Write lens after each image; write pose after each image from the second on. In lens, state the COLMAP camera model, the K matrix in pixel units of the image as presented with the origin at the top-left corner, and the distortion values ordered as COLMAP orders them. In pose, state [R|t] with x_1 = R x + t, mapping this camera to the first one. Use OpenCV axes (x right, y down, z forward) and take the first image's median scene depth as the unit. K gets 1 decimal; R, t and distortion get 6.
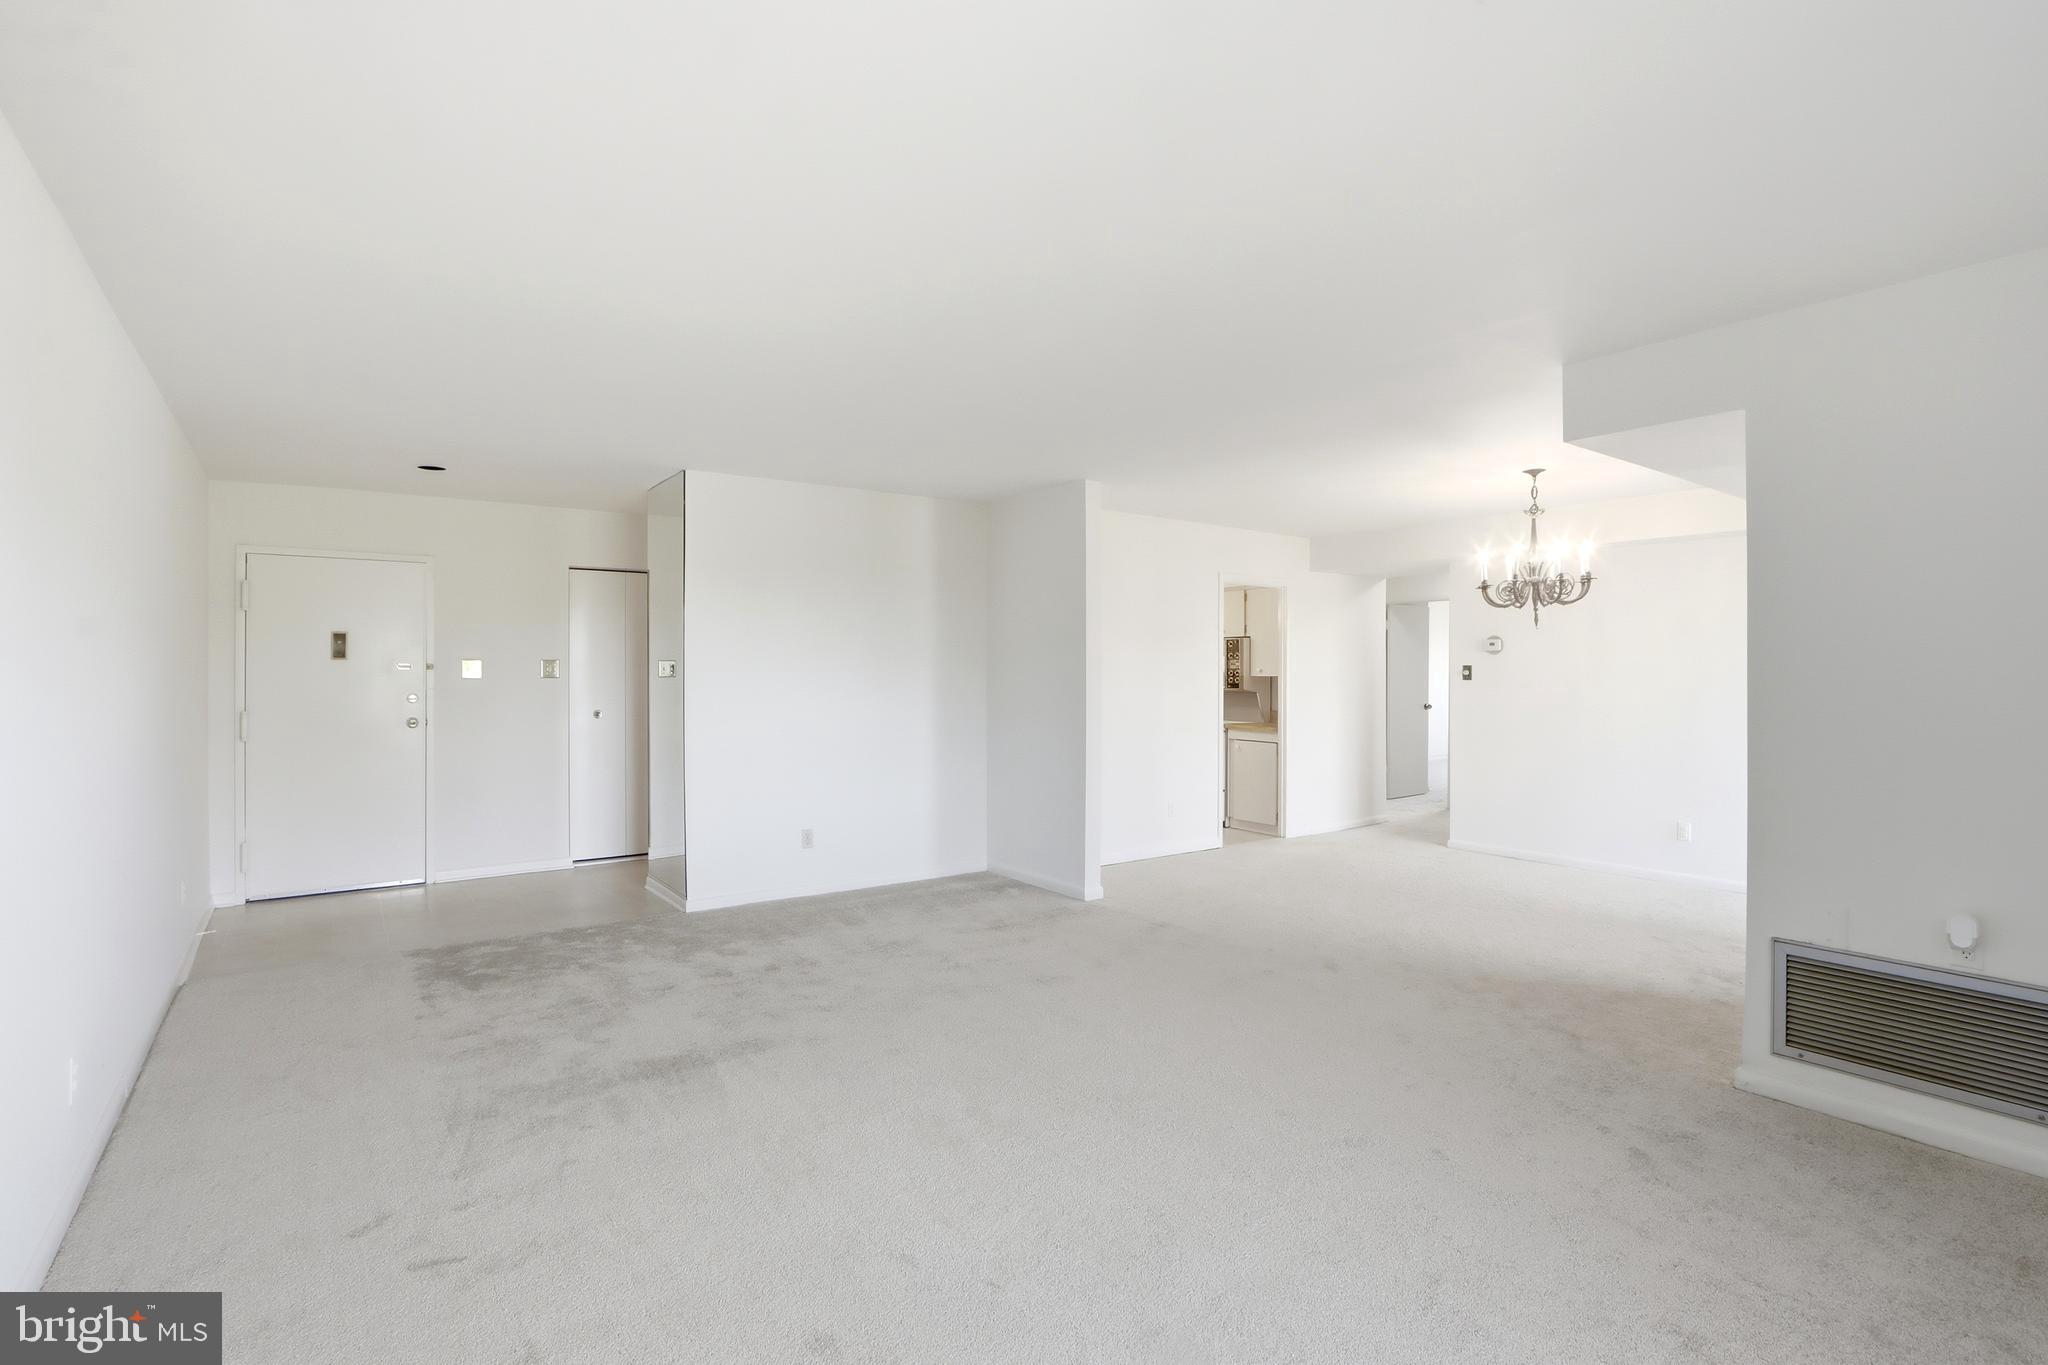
lens RADIAL K [[961.9, 0, 1007.2], [0, 961.9, 670.8], [0, 0, 1]] dist [-0.028431, -0.000045]
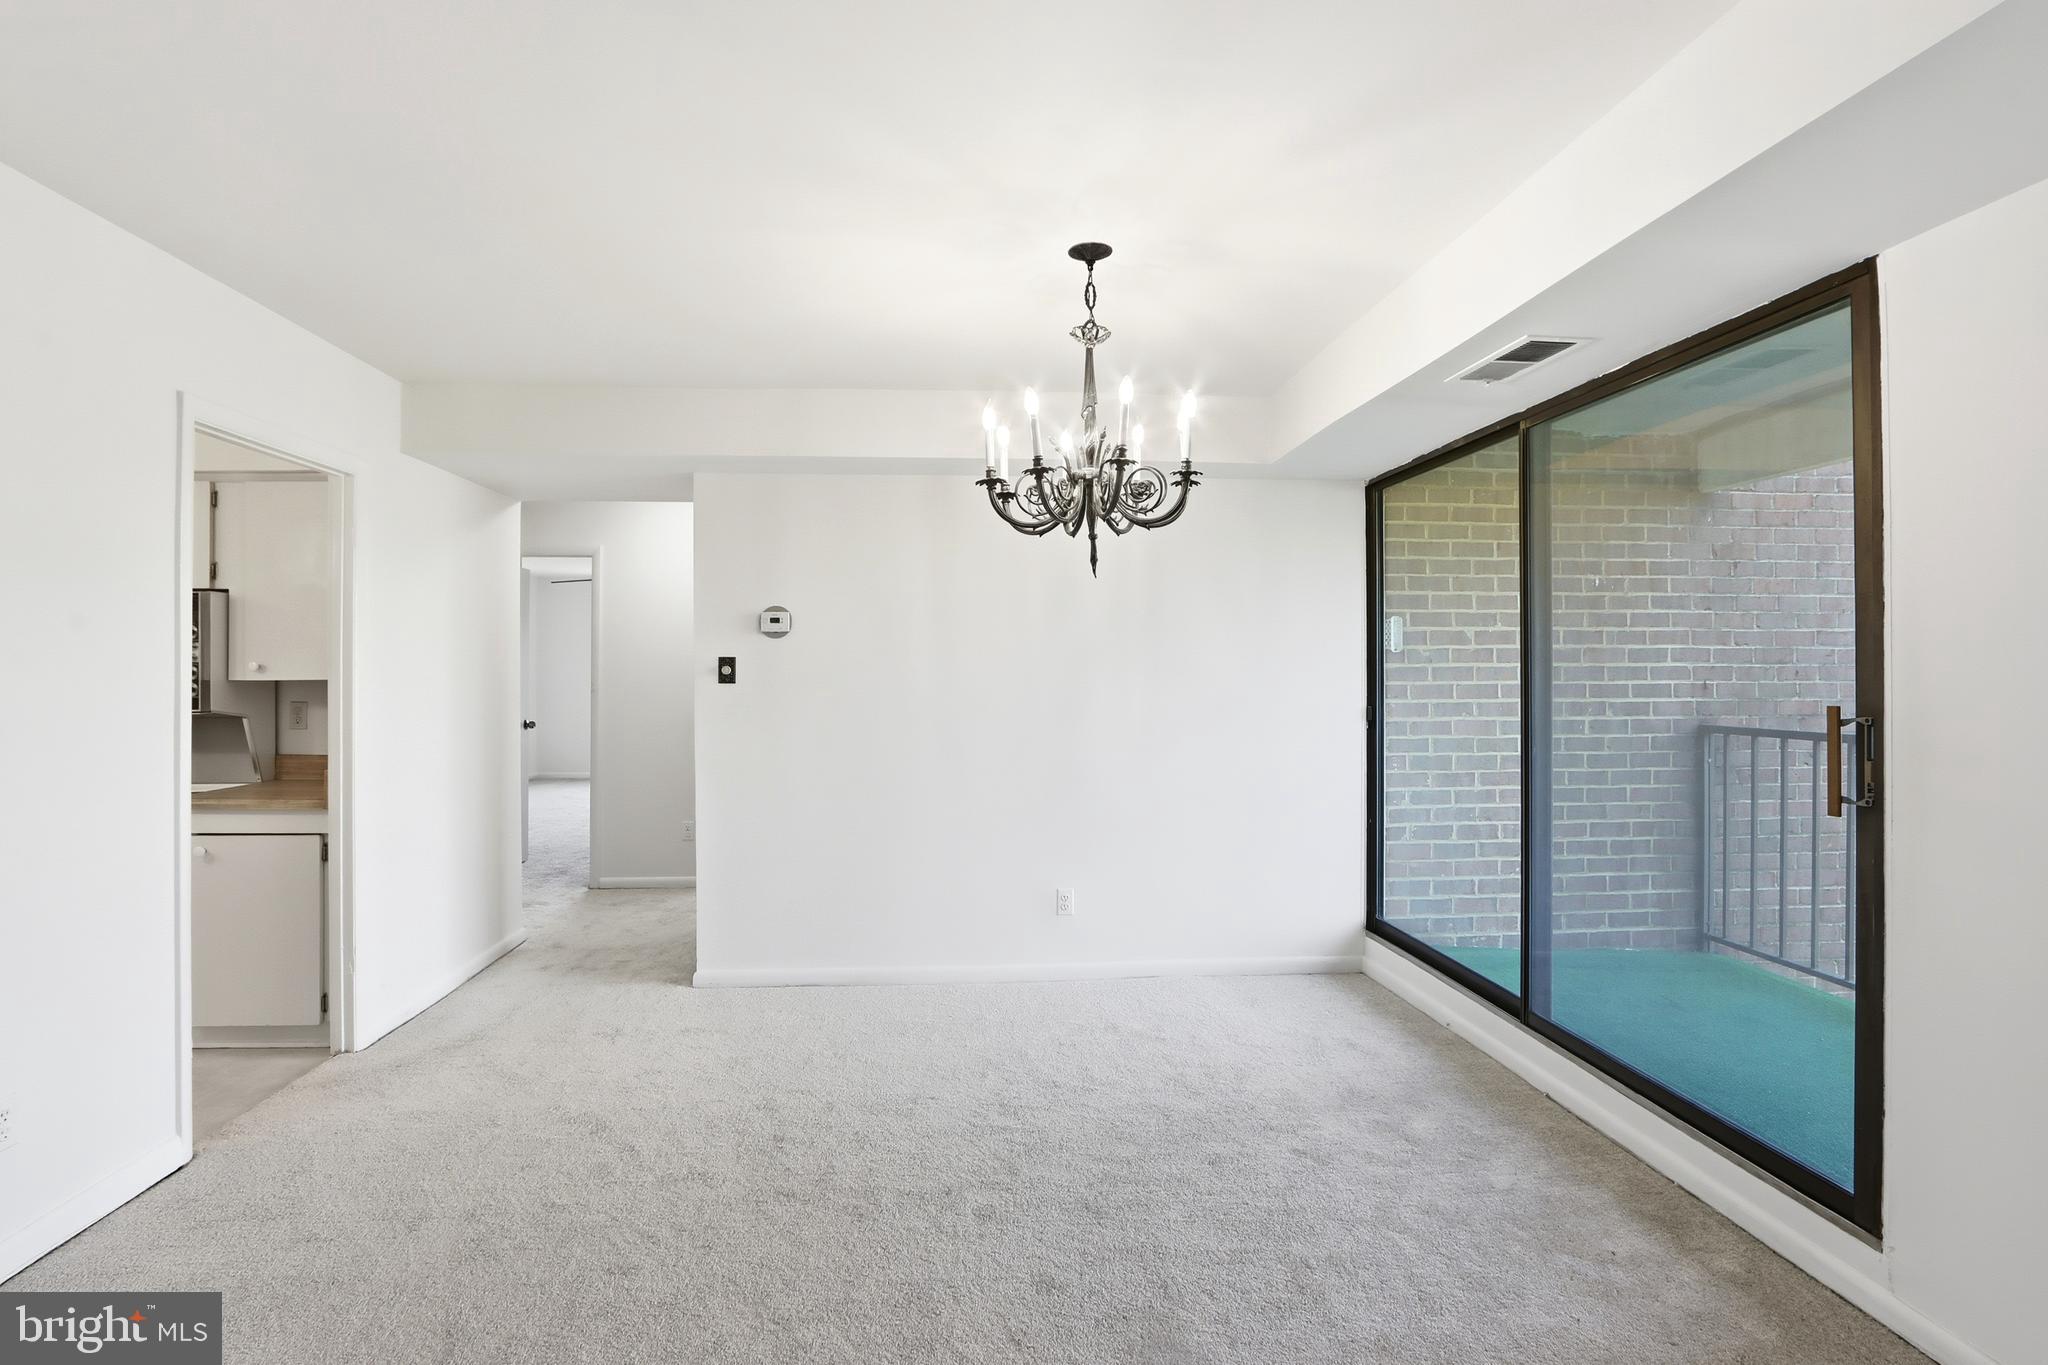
lens RADIAL K [[961.9, 0, 1010.9], [0, 961.9, 668.4], [0, 0, 1]] dist [-0.028431, -0.000045]
pose [[0.516923, -0.001033, 0.856031, 0.085593], [0.002566, 0.999997, -0.000343, 0.001601], [-0.856028, 0.002374, 0.516924, 0.575691]]
